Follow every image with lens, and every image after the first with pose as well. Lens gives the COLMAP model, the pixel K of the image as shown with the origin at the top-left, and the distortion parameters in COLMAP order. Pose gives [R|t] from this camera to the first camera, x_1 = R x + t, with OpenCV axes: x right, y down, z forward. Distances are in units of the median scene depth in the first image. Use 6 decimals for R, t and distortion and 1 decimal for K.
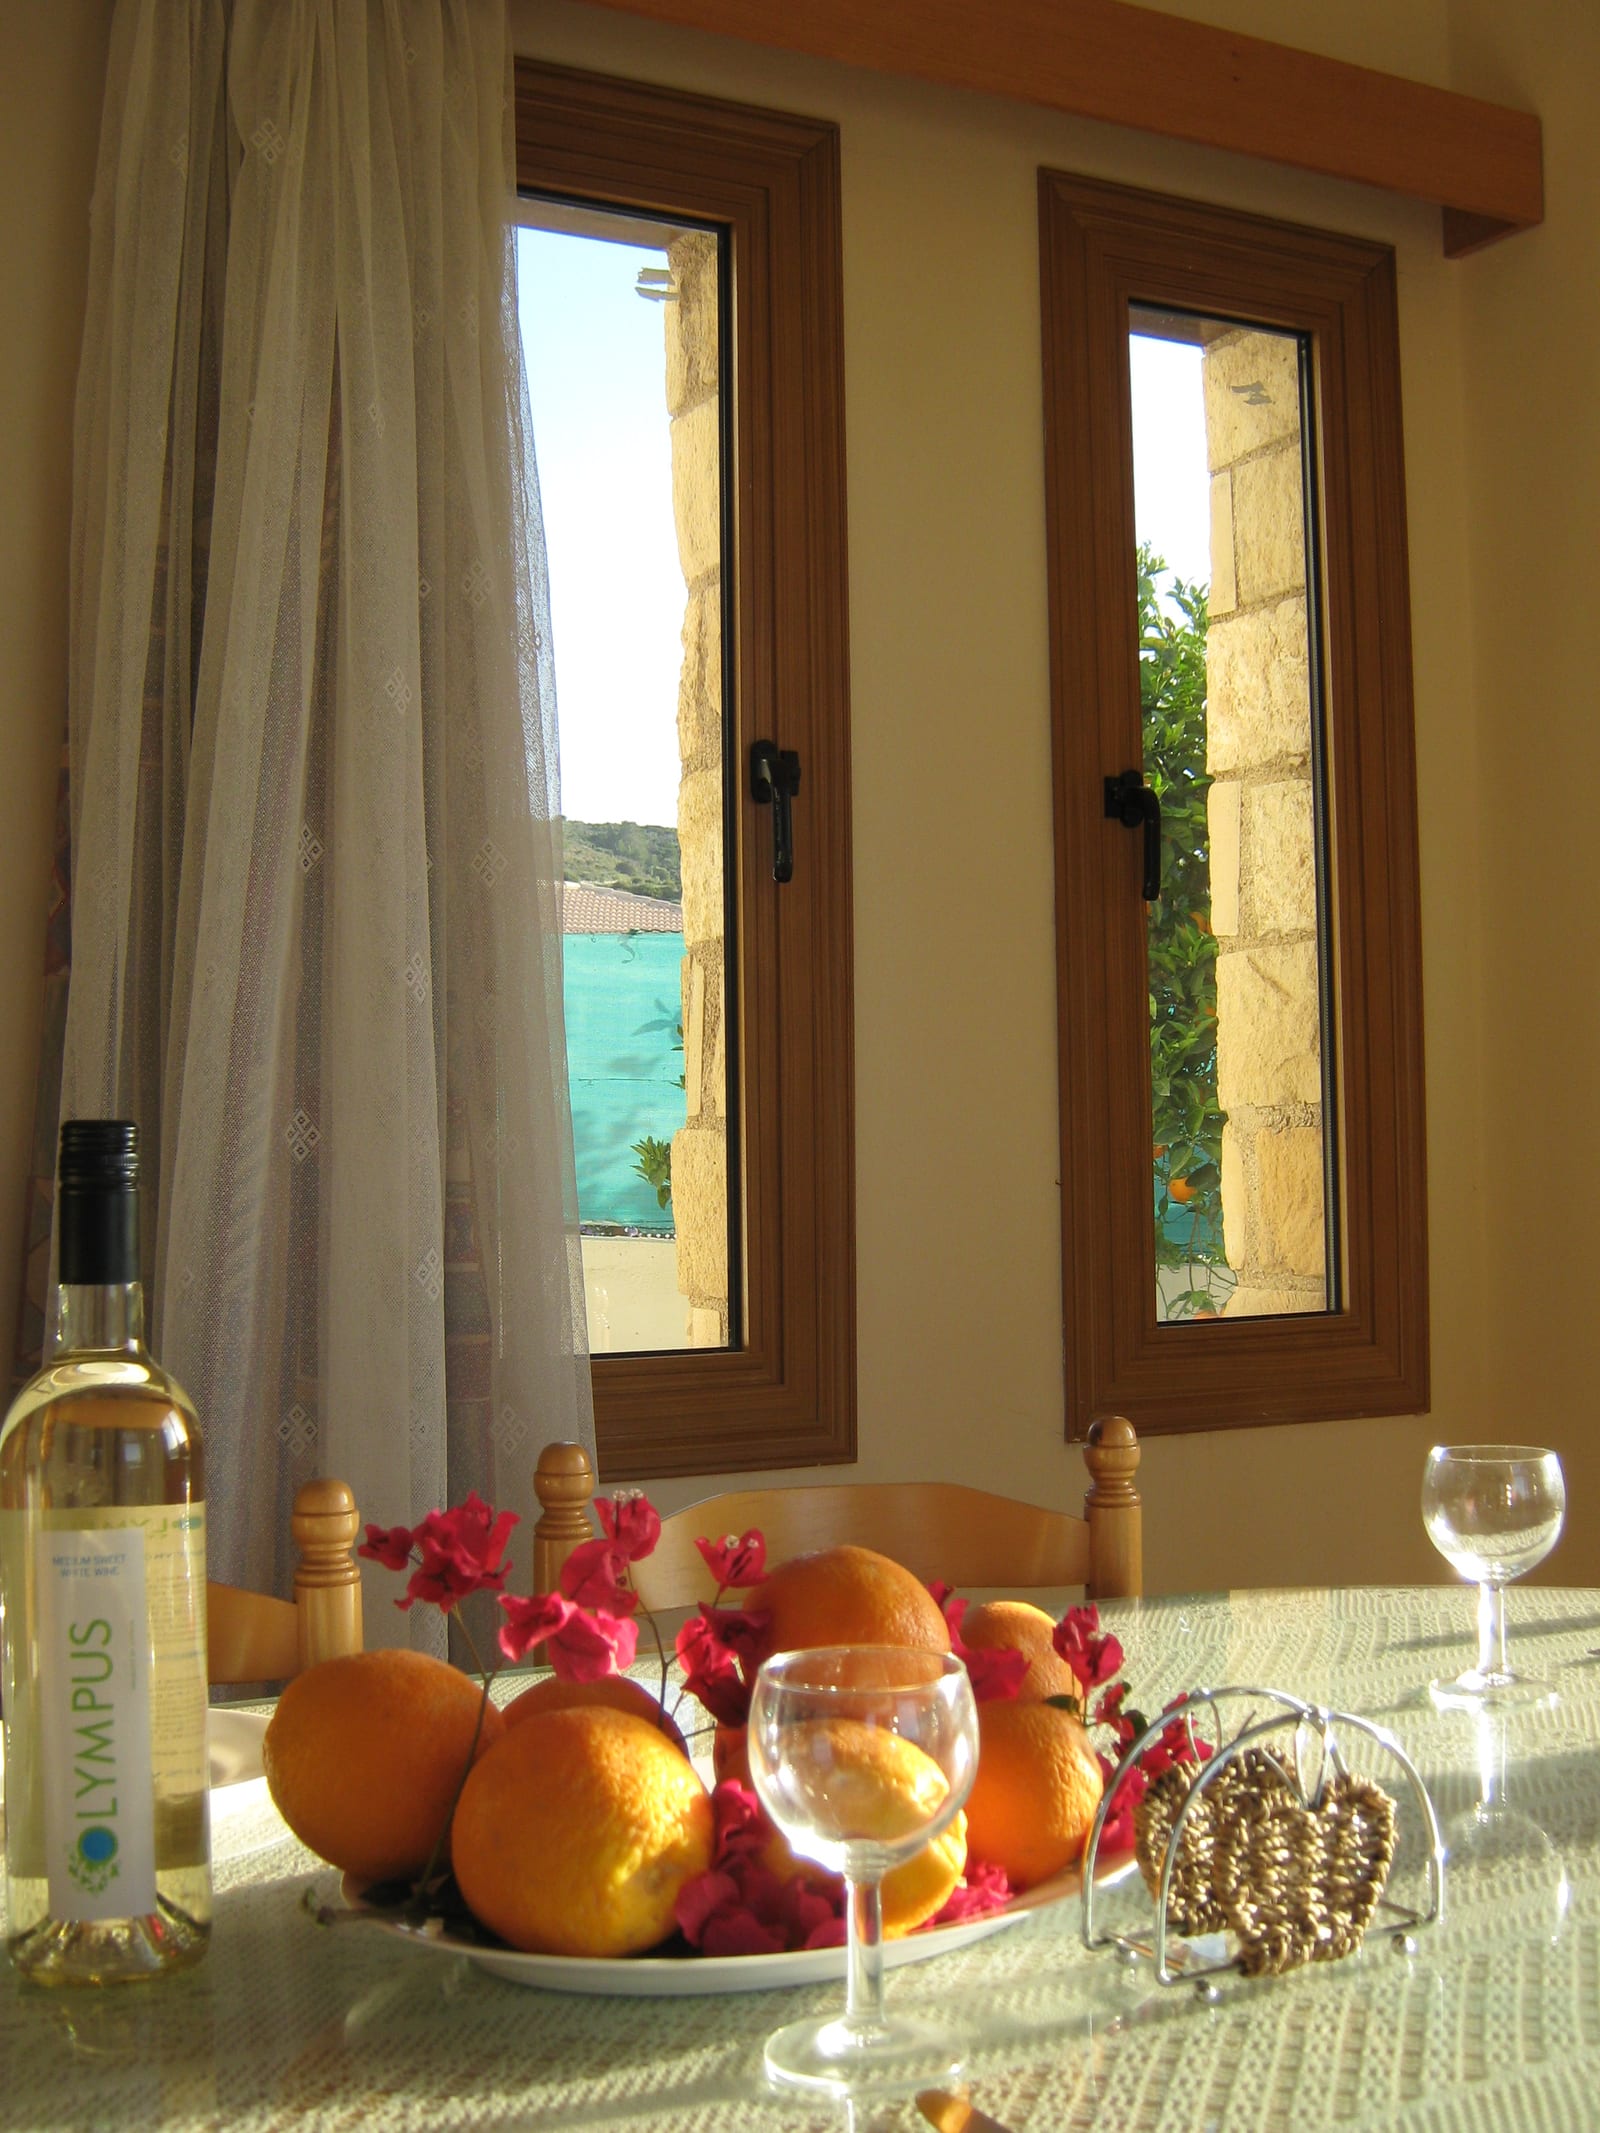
lens RADIAL K [[2469.1, 0, 800.0], [0, 2469.1, 1066.5], [0, 0, 1]] dist [-0.119012, 0.076367]
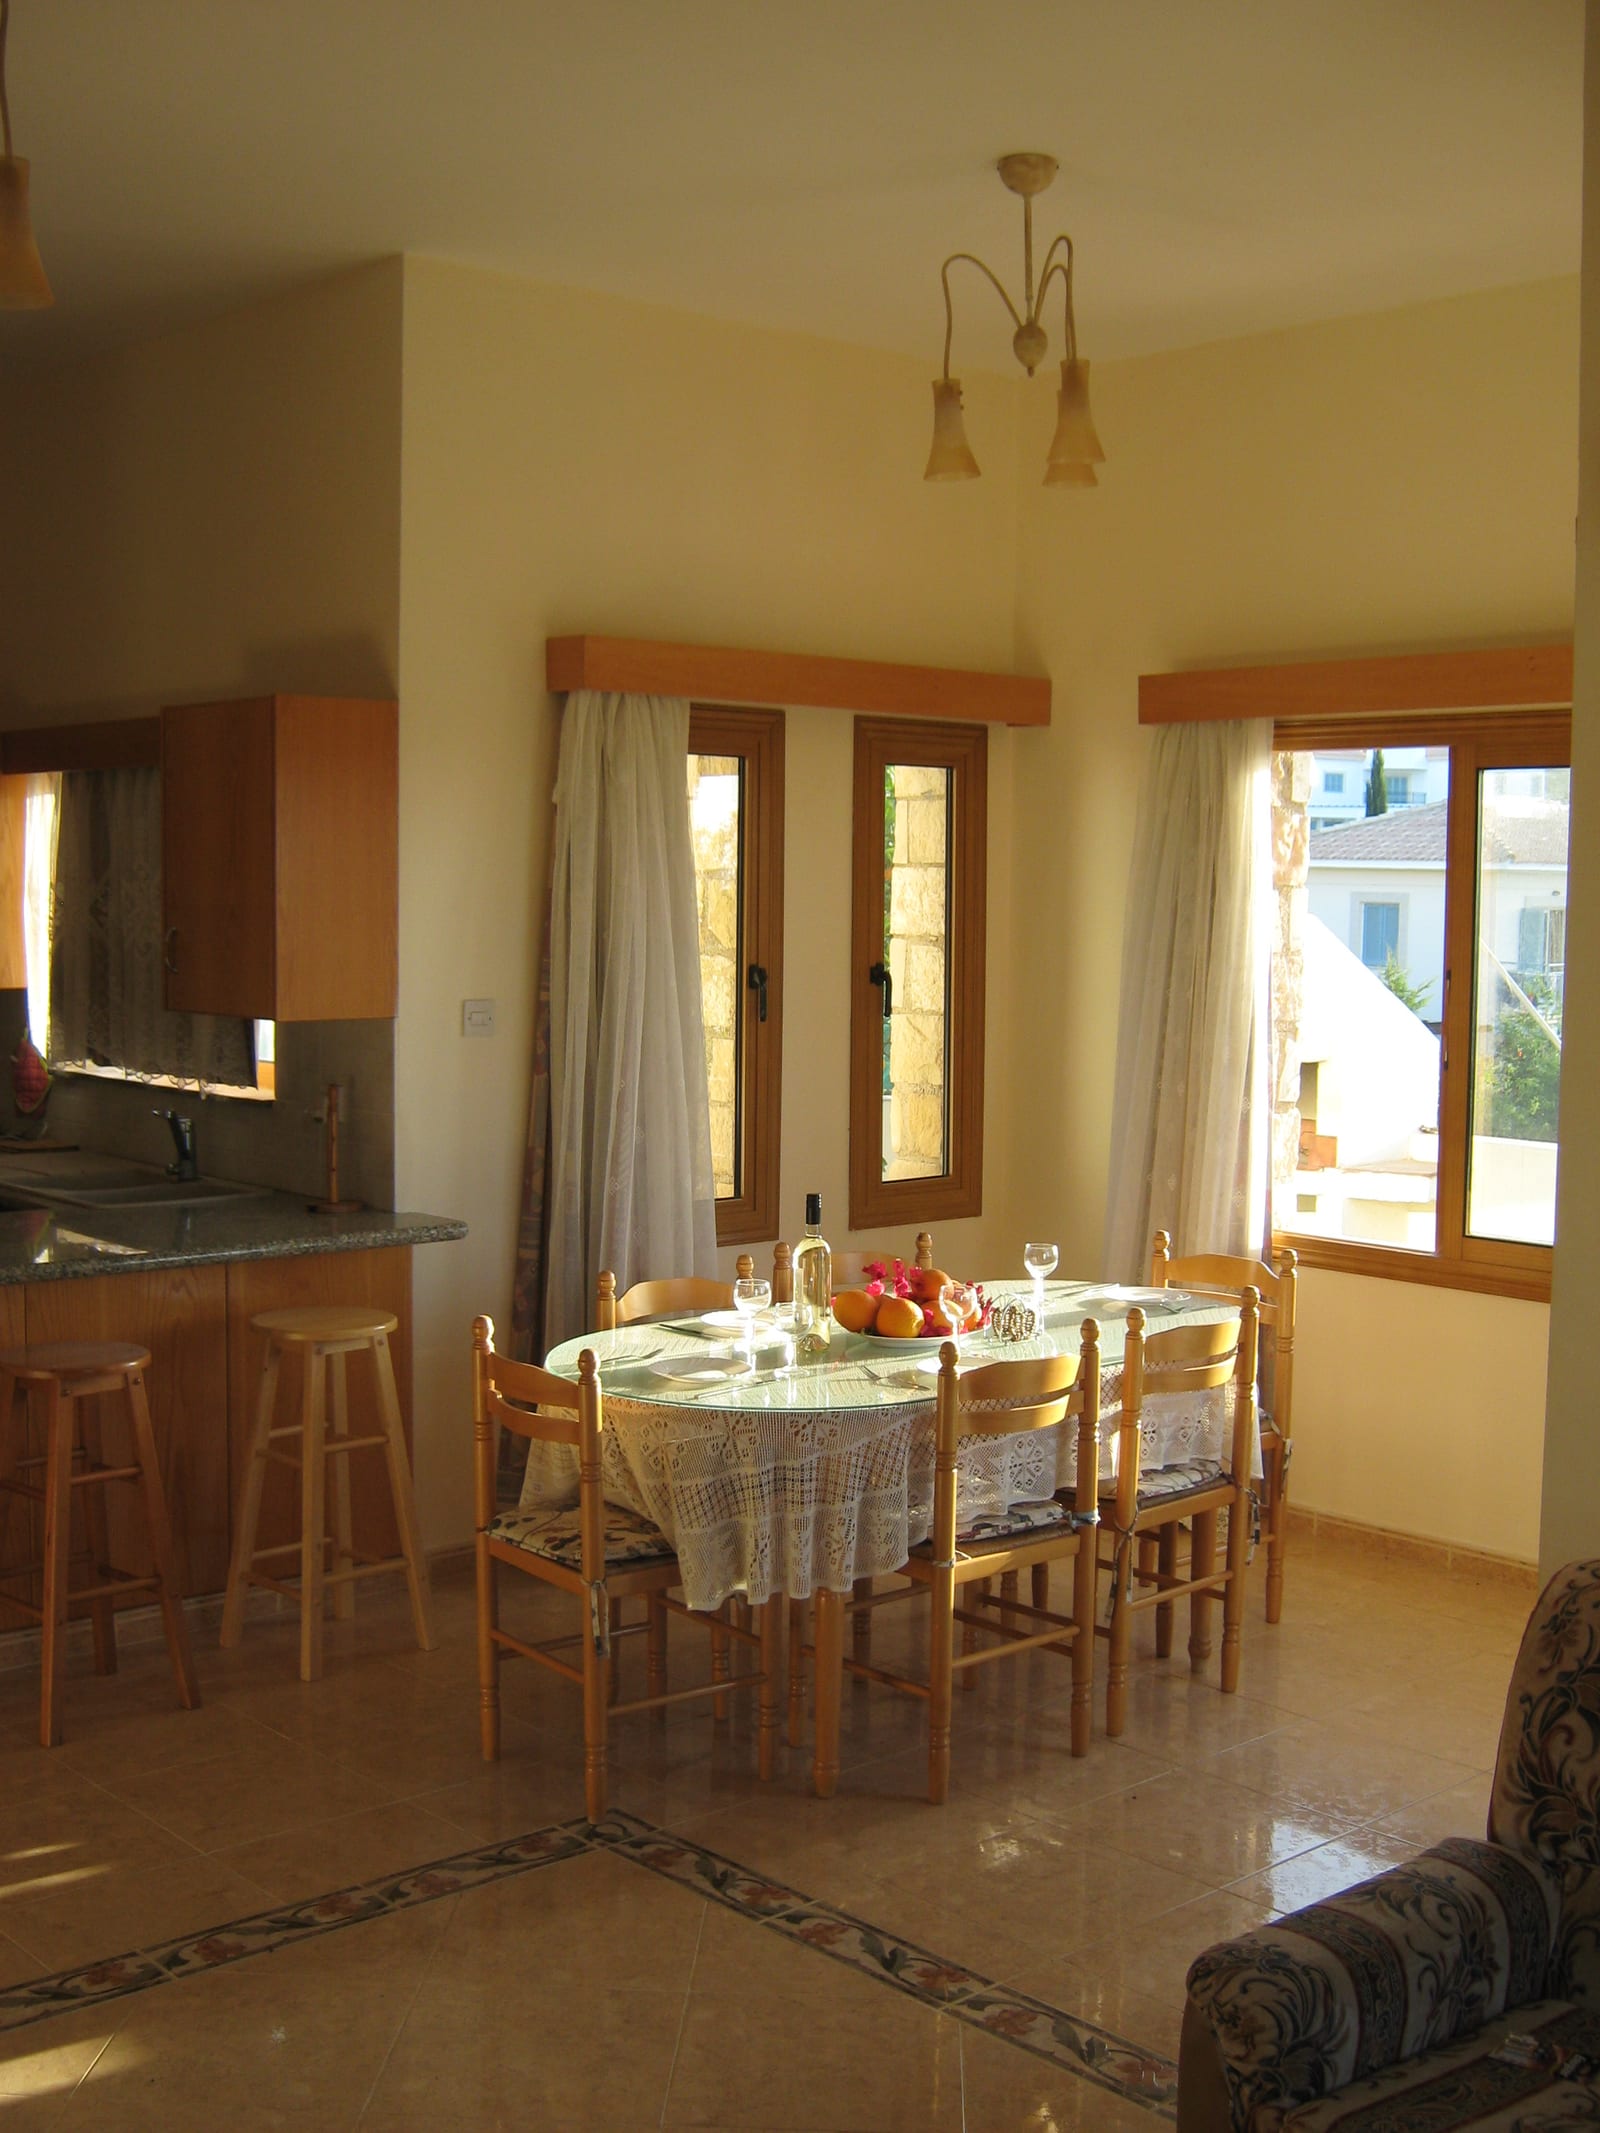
lens RADIAL K [[2469.1, 0, 800.0], [0, 2469.1, 1066.5], [0, 0, 1]] dist [-0.119012, 0.076367]
pose [[0.971746, 0.008246, 0.235885, -0.528986], [-0.033520, 0.994081, 0.103339, -0.269960], [-0.233637, -0.108326, 0.966271, -1.397212]]
